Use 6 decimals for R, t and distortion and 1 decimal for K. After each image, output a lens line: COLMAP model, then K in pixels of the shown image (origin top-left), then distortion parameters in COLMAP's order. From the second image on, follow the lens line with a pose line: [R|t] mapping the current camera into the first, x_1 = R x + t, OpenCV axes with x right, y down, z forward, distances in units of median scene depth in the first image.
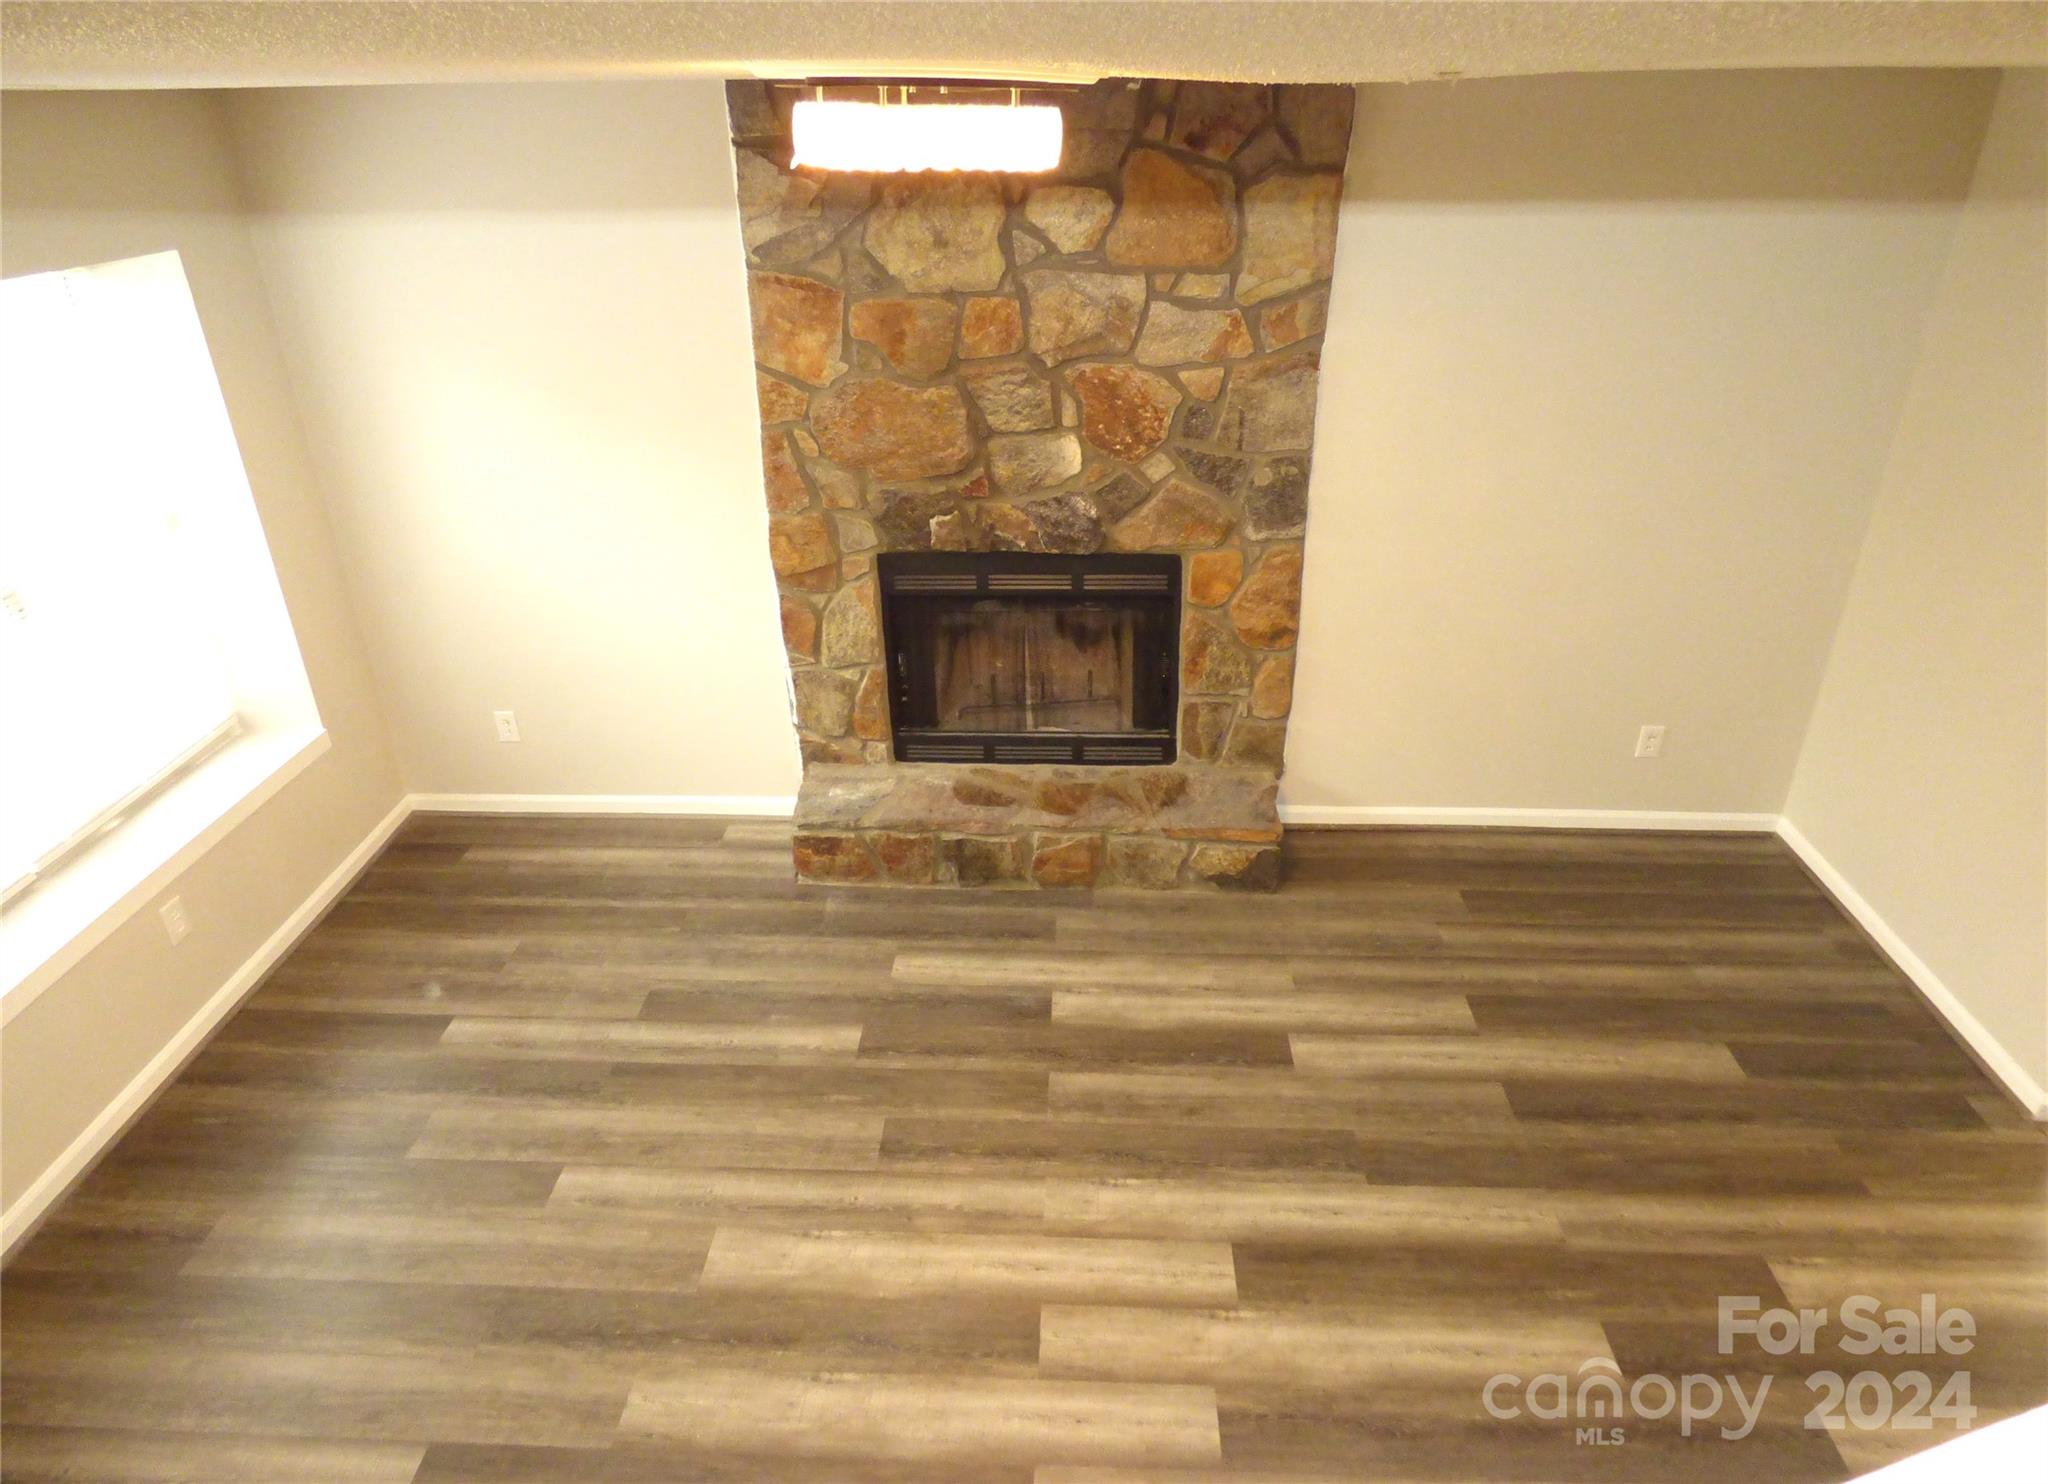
lens RADIAL K [[1227.5, 0, 1022.8], [0, 1227.5, 704.5], [0, 0, 1]] dist [-0.013593, 0.000252]
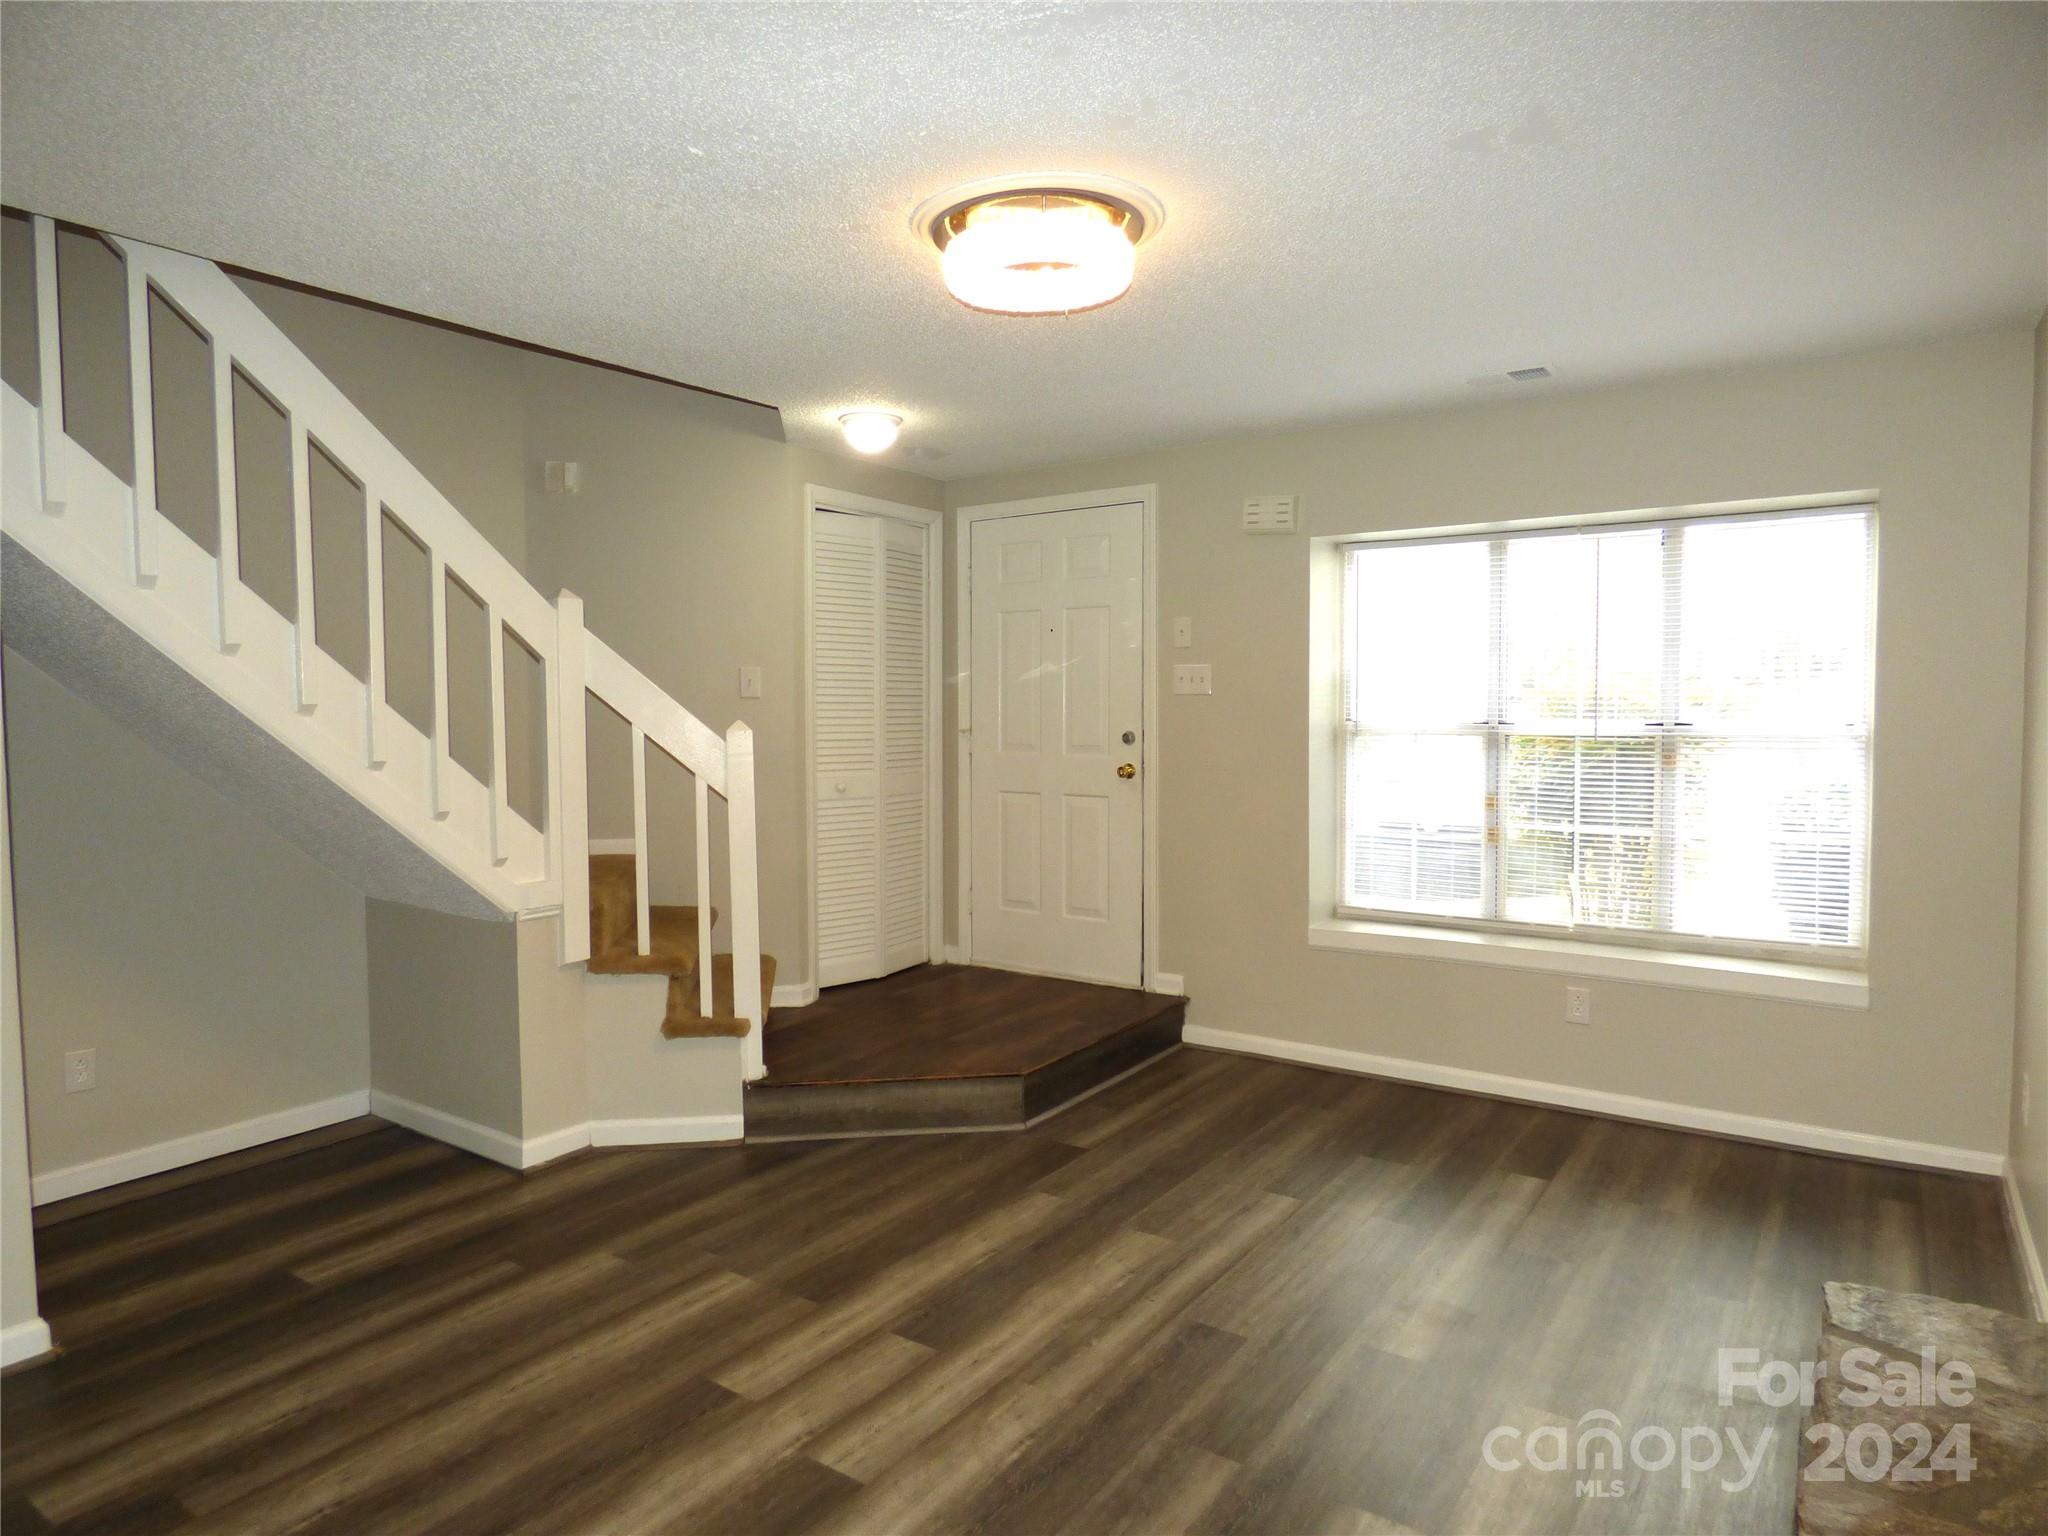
lens RADIAL K [[1220.7, 0, 1022.5], [0, 1220.7, 759.1], [0, 0, 1]] dist [-0.015214, -0.000048]
pose [[-0.531945, 0.052153, -0.845171, 0.549740], [-0.370308, 0.883275, 0.287573, -0.167722], [0.761516, 0.465946, -0.450541, 0.890423]]
